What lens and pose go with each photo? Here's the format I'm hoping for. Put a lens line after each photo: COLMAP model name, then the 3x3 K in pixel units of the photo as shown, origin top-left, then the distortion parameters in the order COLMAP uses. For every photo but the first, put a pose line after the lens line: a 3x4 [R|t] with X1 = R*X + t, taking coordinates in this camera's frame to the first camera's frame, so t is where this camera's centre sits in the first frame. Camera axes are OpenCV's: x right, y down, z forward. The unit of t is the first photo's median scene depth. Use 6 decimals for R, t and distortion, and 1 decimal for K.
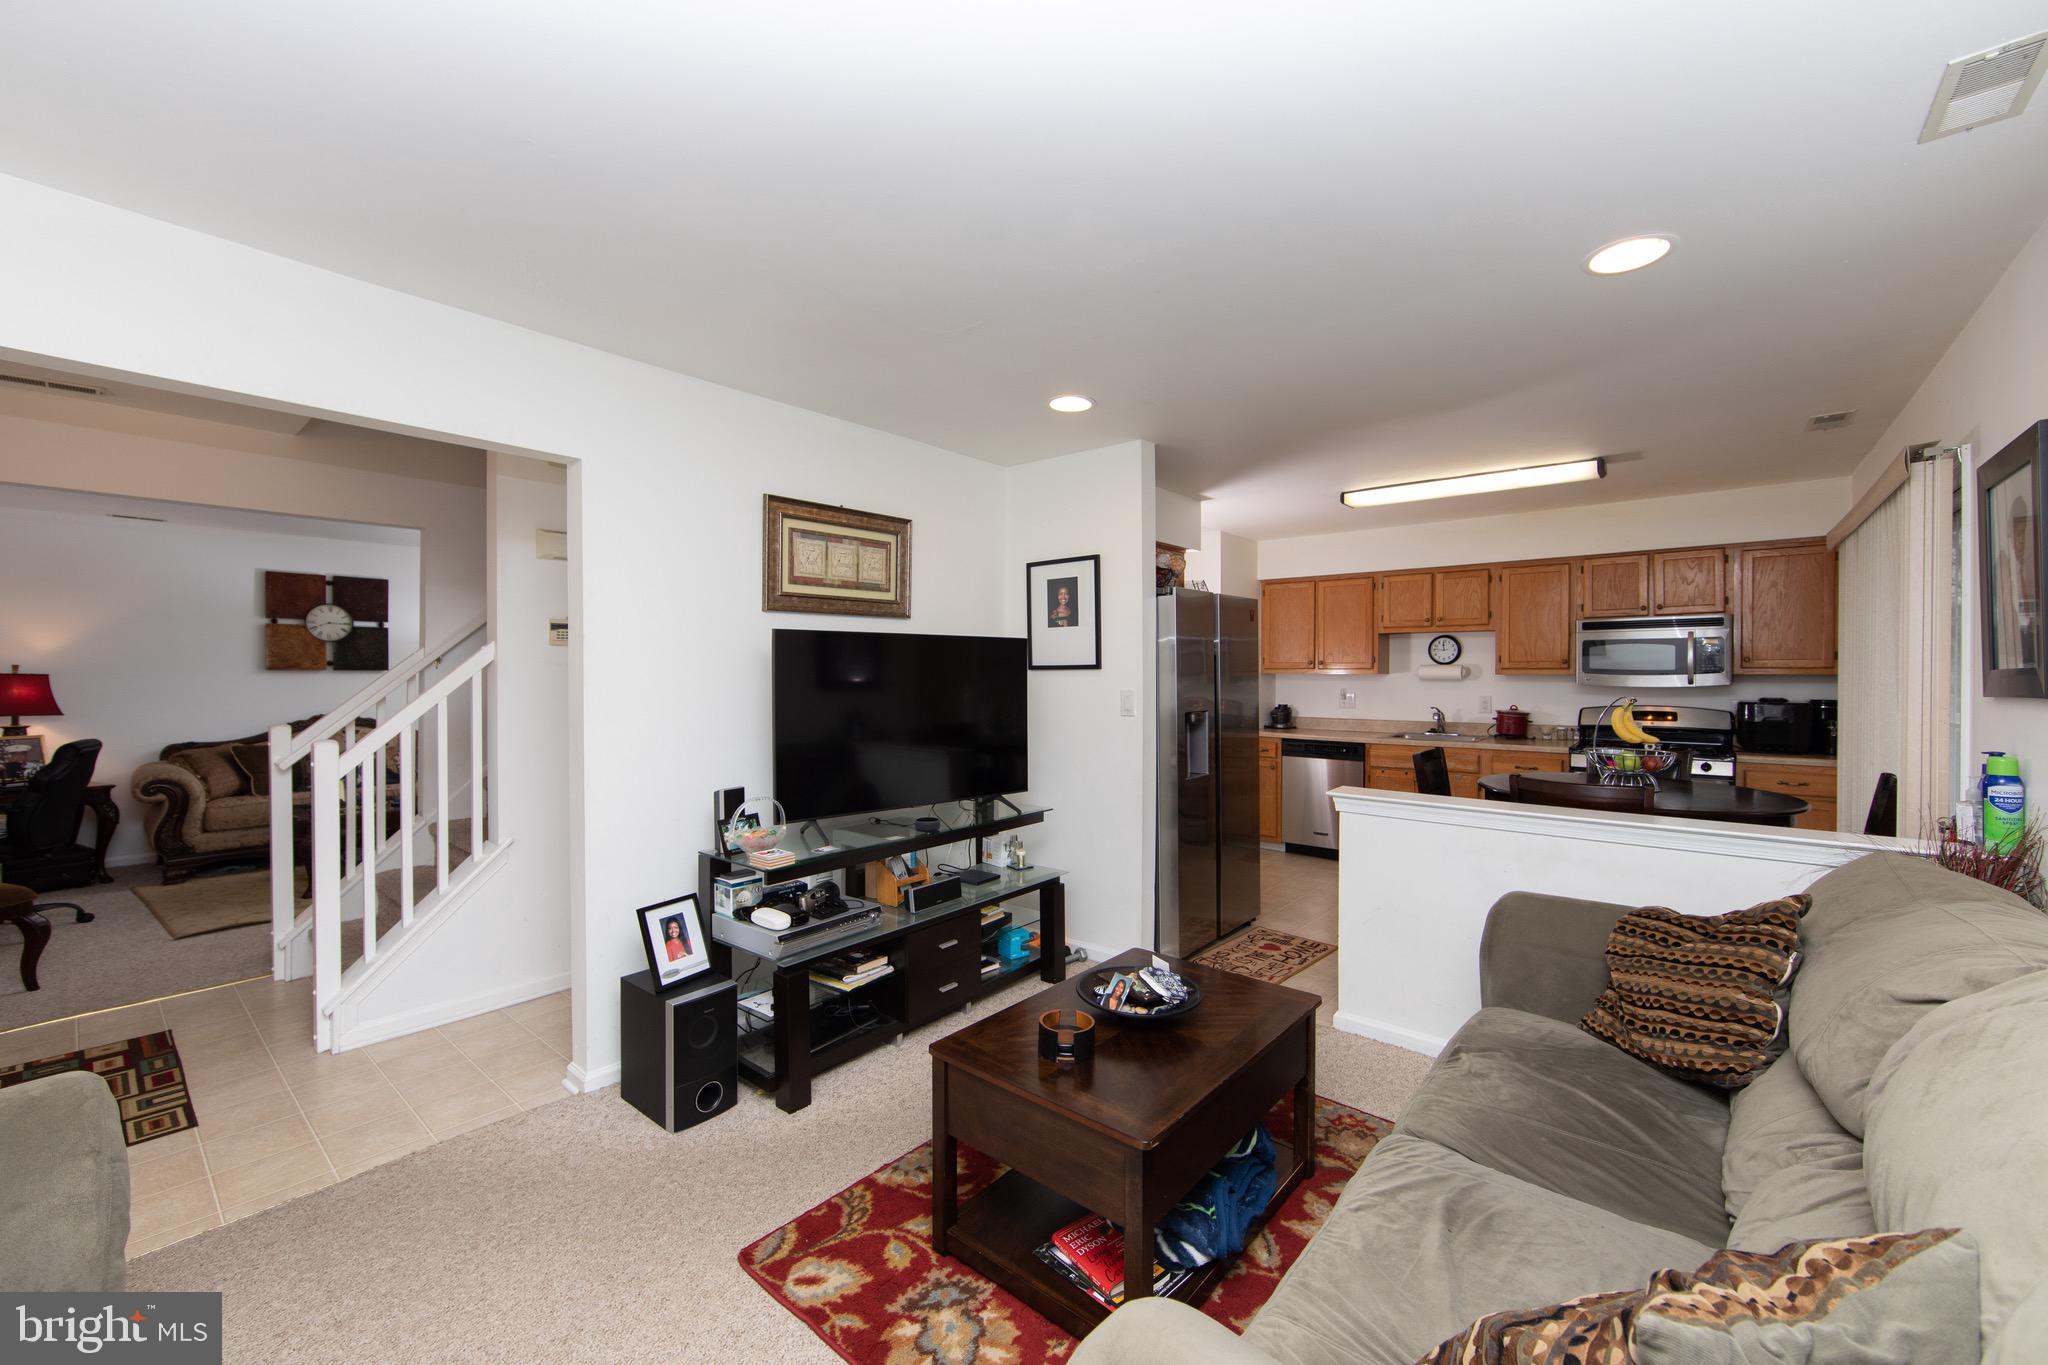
lens RADIAL K [[808.9, 0, 1010.1], [0, 808.9, 676.7], [0, 0, 1]] dist [-0.002354, 0.000170]
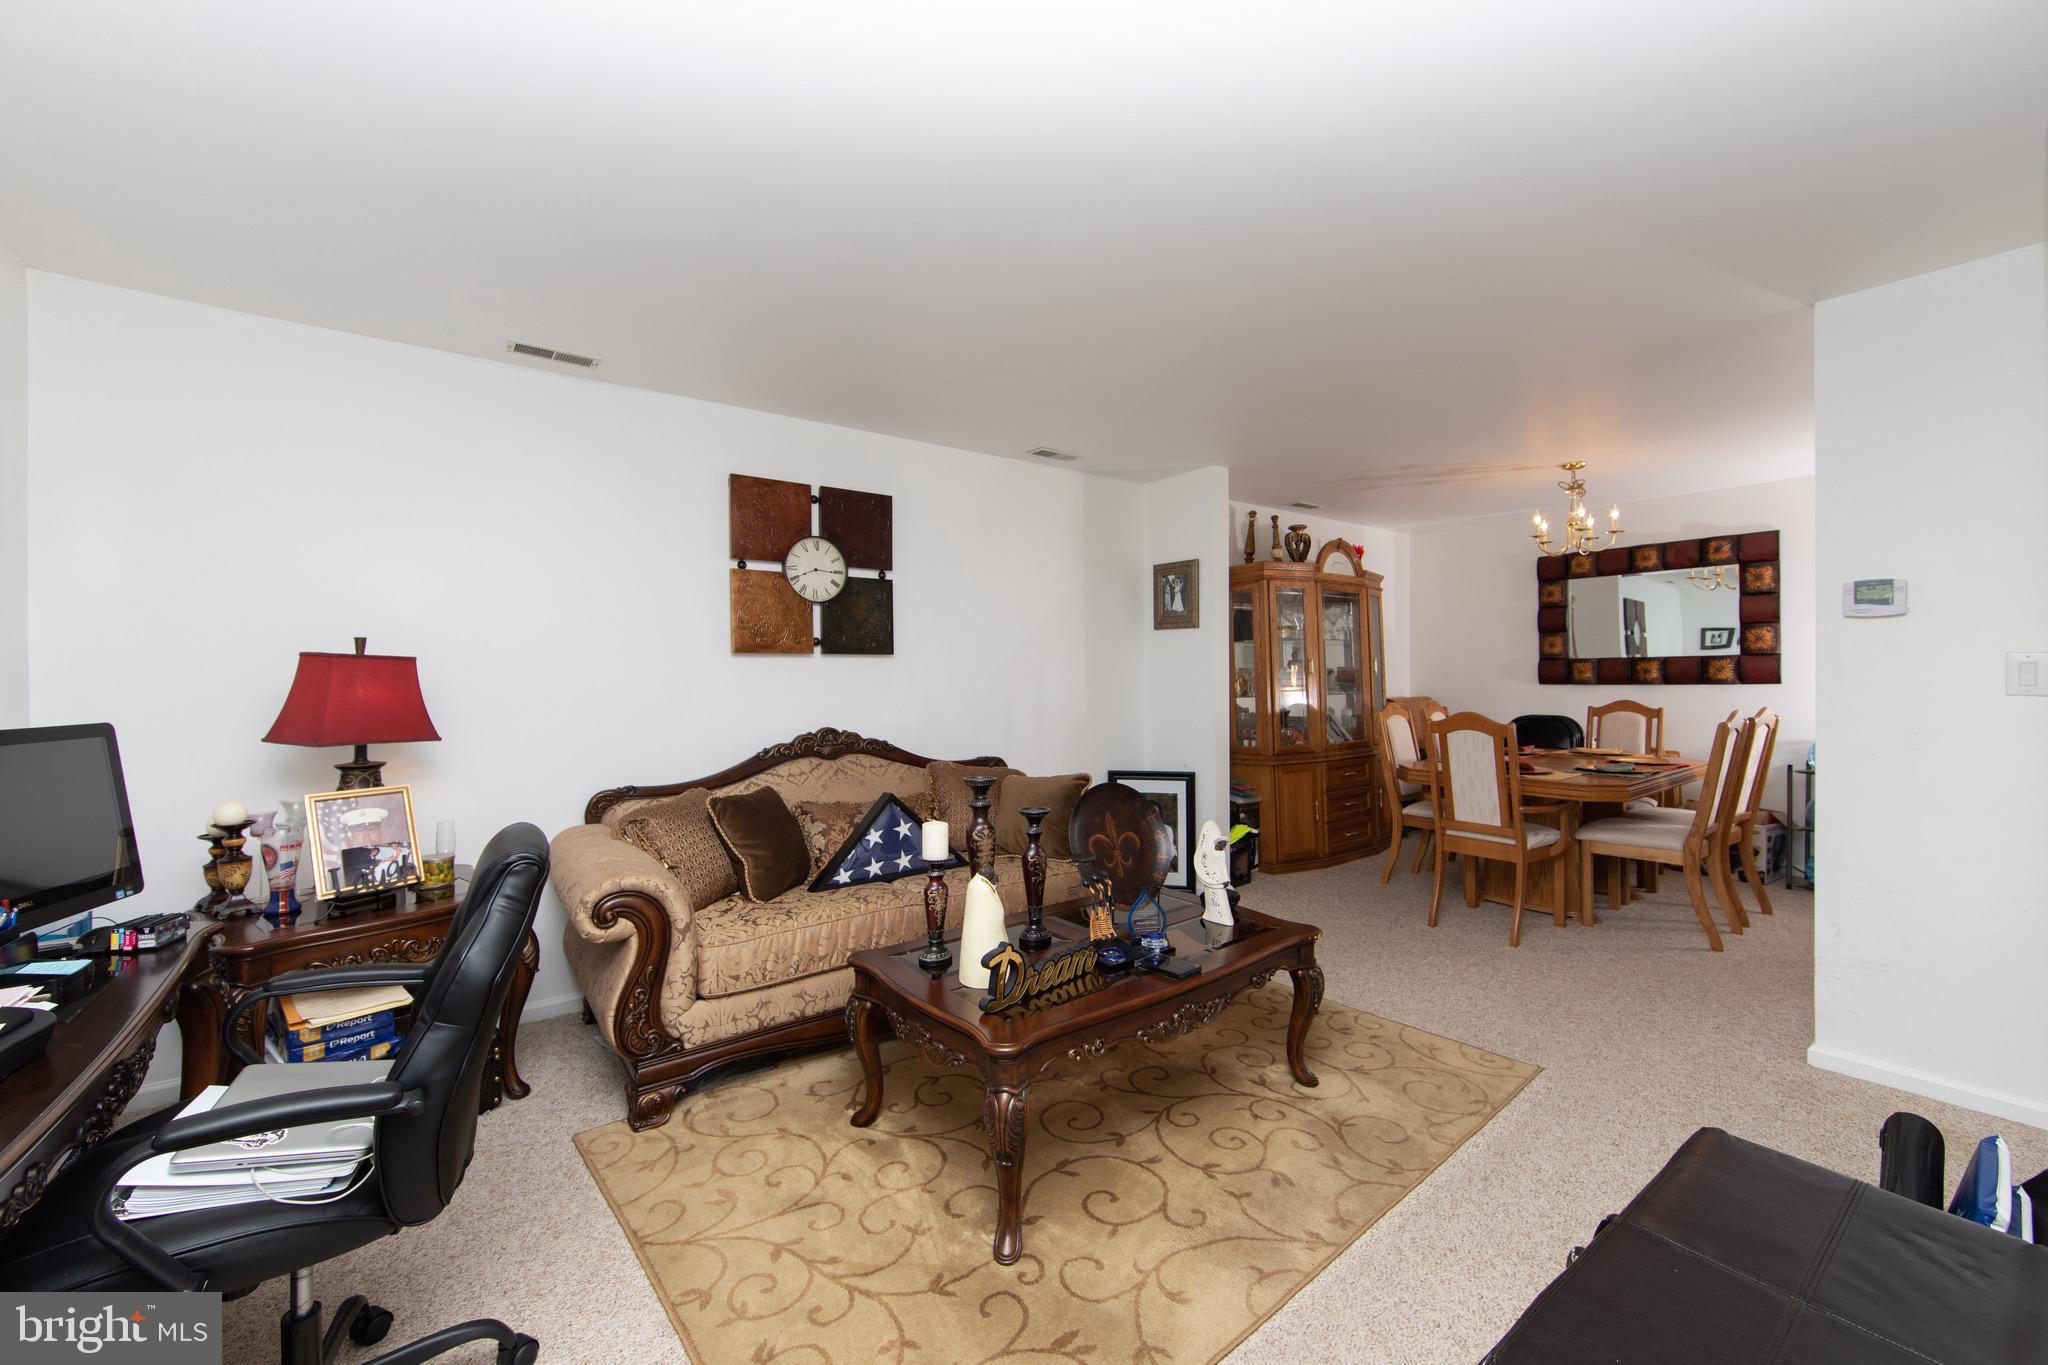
lens RADIAL K [[814.6, 0, 1019.0], [0, 814.6, 678.0], [0, 0, 1]] dist [-0.000533, 0.000044]
pose [[0.975871, -0.008981, -0.218163, -0.762433], [0.008274, 0.999957, -0.004153, 0.015577], [0.218191, 0.002248, 0.975903, 0.626557]]
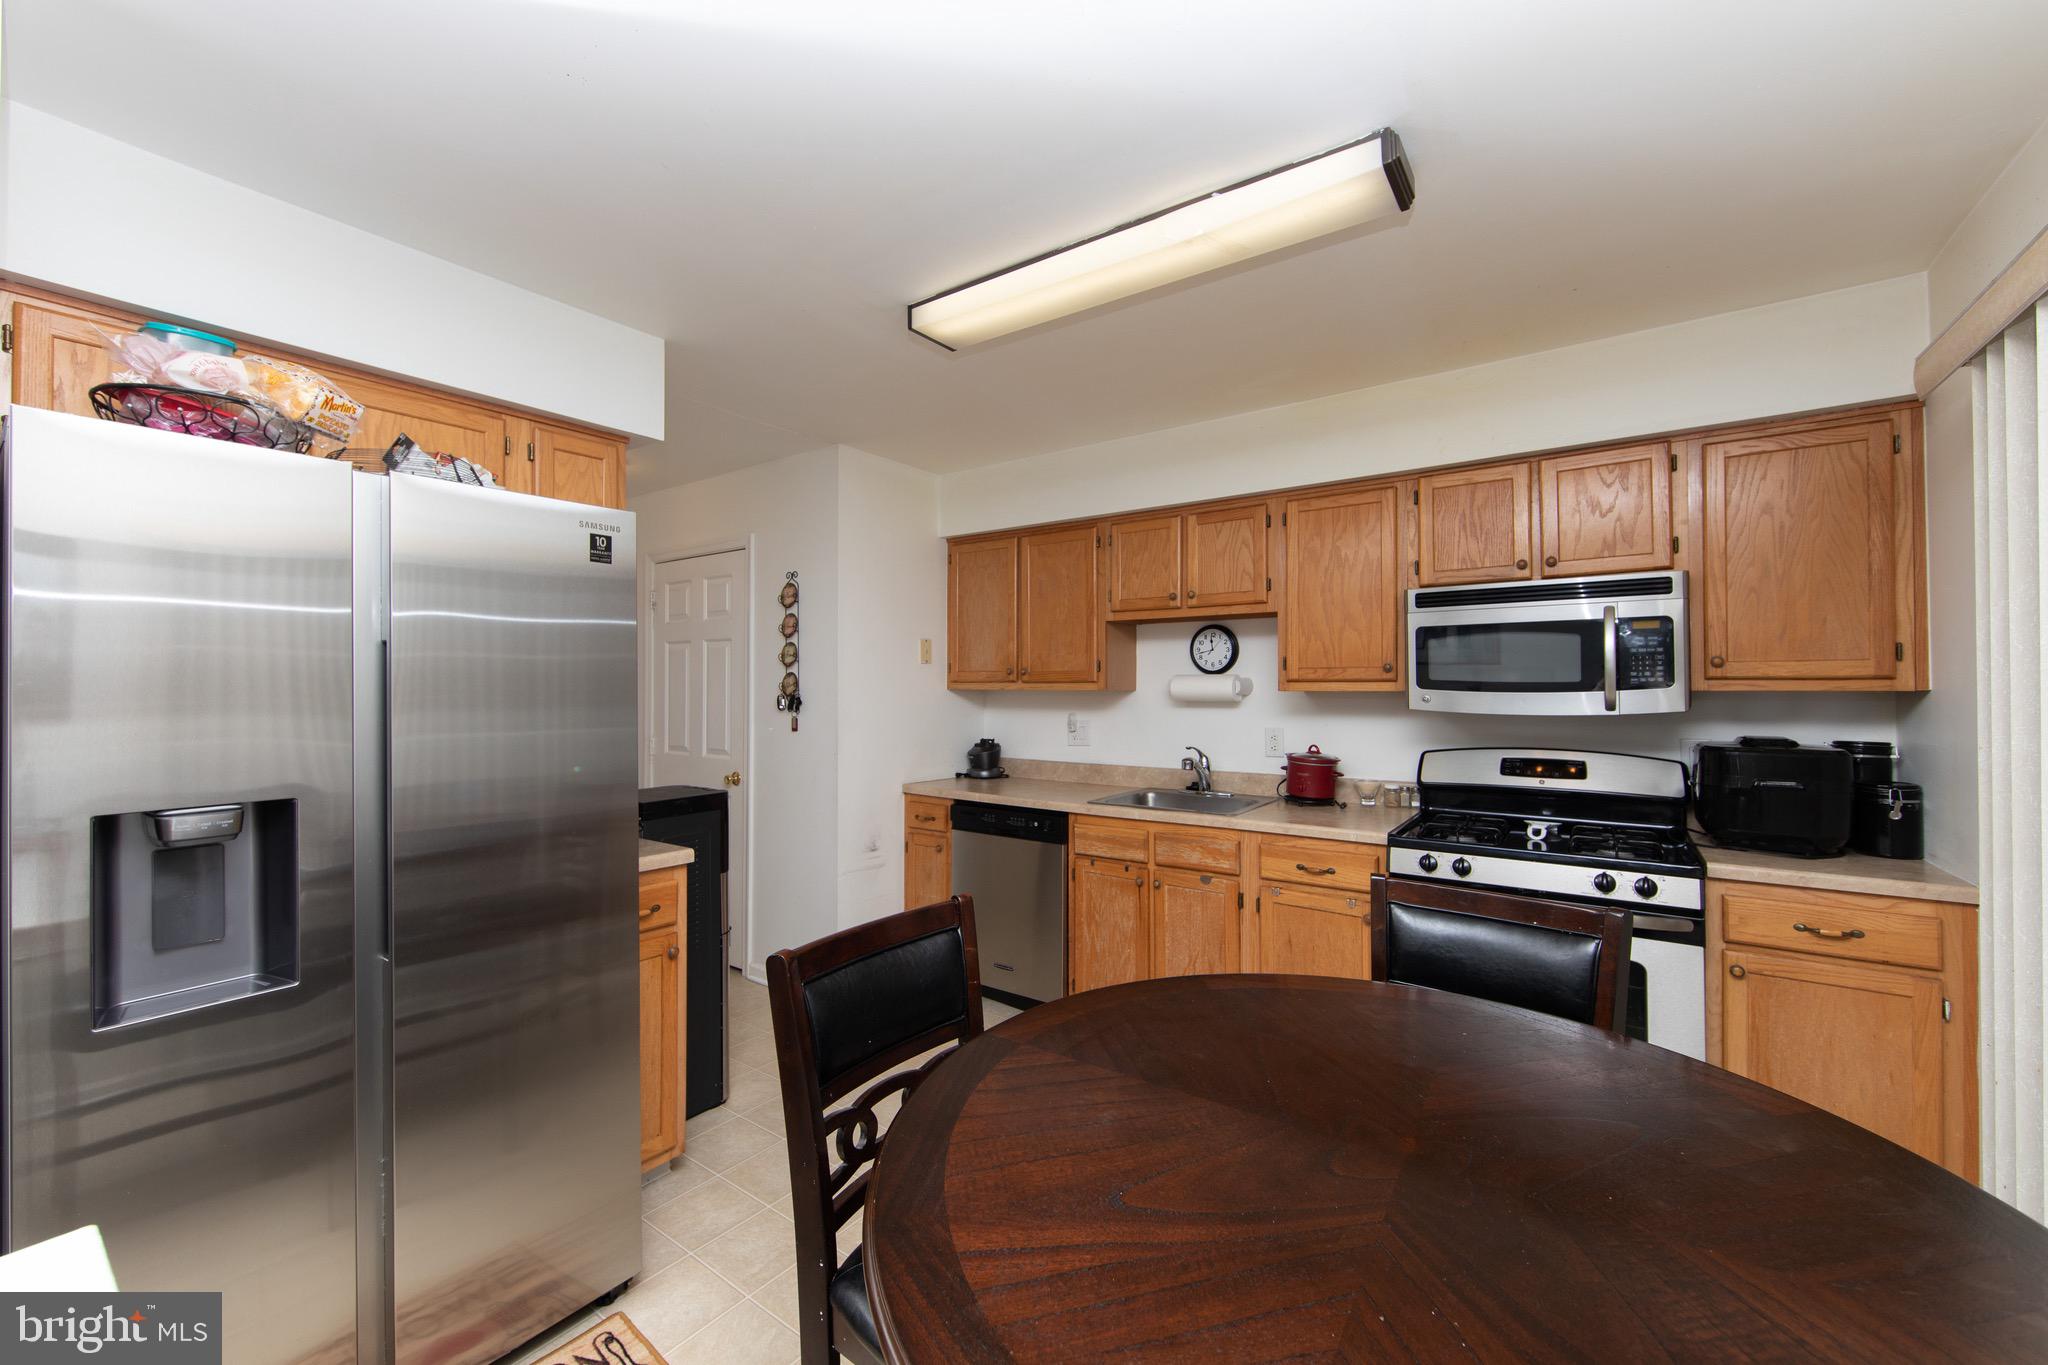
lens RADIAL K [[814.6, 0, 1019.0], [0, 814.6, 678.0], [0, 0, 1]] dist [-0.000533, 0.000044]
pose [[0.996455, 0.002496, 0.084096, 0.414052], [-0.000790, 0.999793, -0.020322, -0.000167], [-0.084129, 0.020183, 0.996250, 0.502327]]
